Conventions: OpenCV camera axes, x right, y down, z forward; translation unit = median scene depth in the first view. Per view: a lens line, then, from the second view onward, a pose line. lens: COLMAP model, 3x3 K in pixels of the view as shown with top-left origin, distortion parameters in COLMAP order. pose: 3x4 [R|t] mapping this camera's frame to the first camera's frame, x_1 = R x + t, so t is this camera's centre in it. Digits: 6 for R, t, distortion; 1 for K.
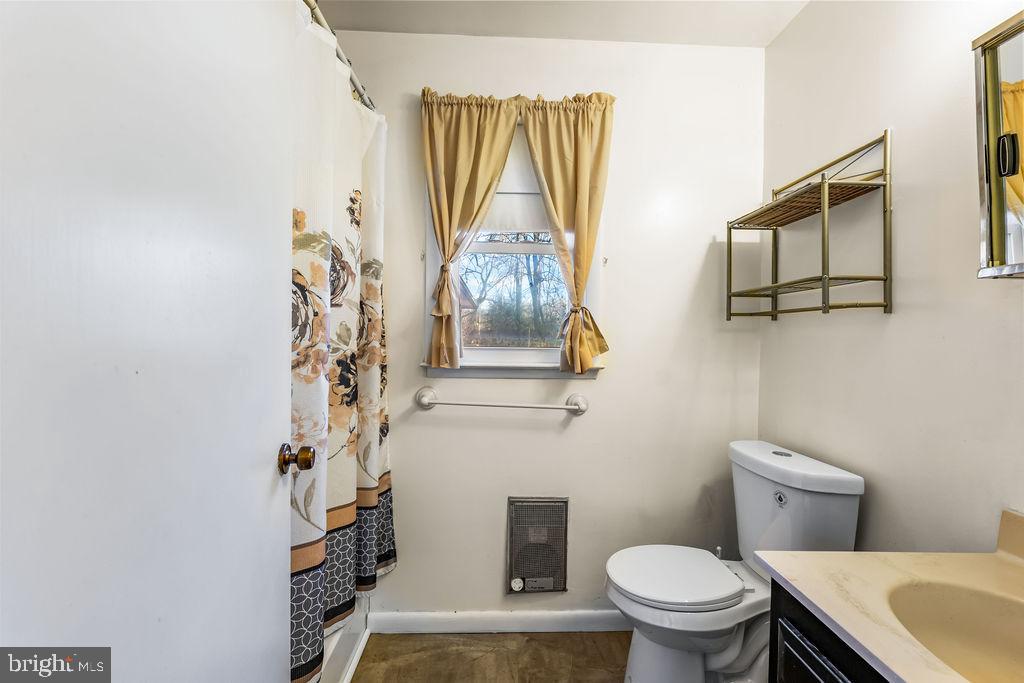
lens RADIAL K [[433.5, 0, 510.8], [0, 433.5, 318.5], [0, 0, 1]] dist [-0.011257, 0.000399]
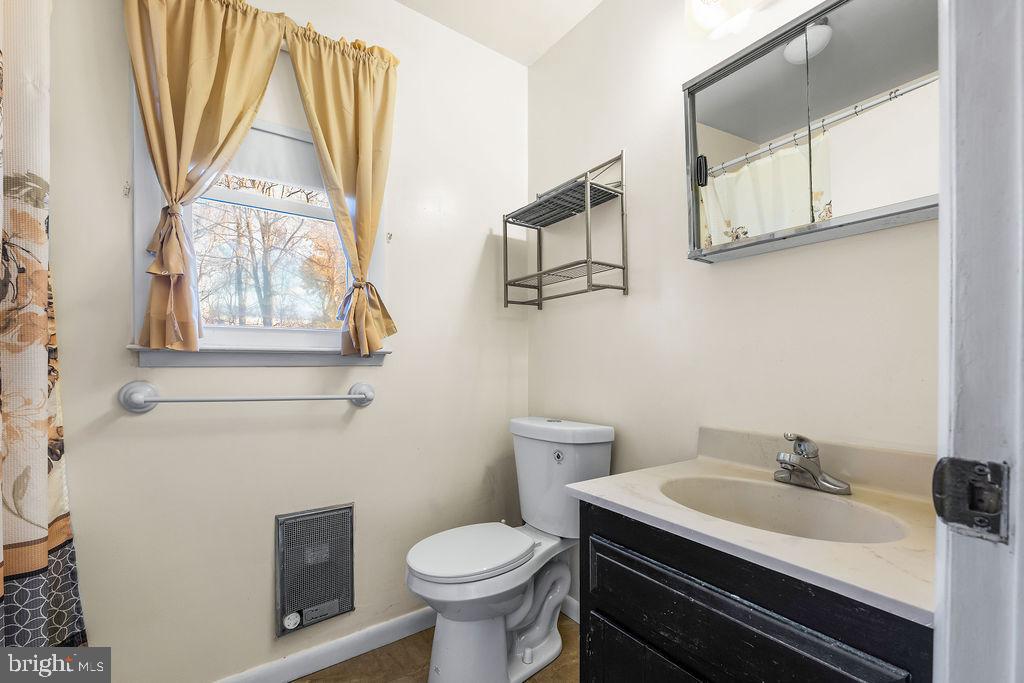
lens RADIAL K [[439.8, 0, 513.5], [0, 439.8, 361.7], [0, 0, 1]] dist [-0.013116, 0.000293]
pose [[0.823363, -0.014329, 0.567334, -0.098641], [0.011235, 0.999897, 0.008949, 0.130655], [-0.567404, -0.000994, 0.823439, 0.098063]]
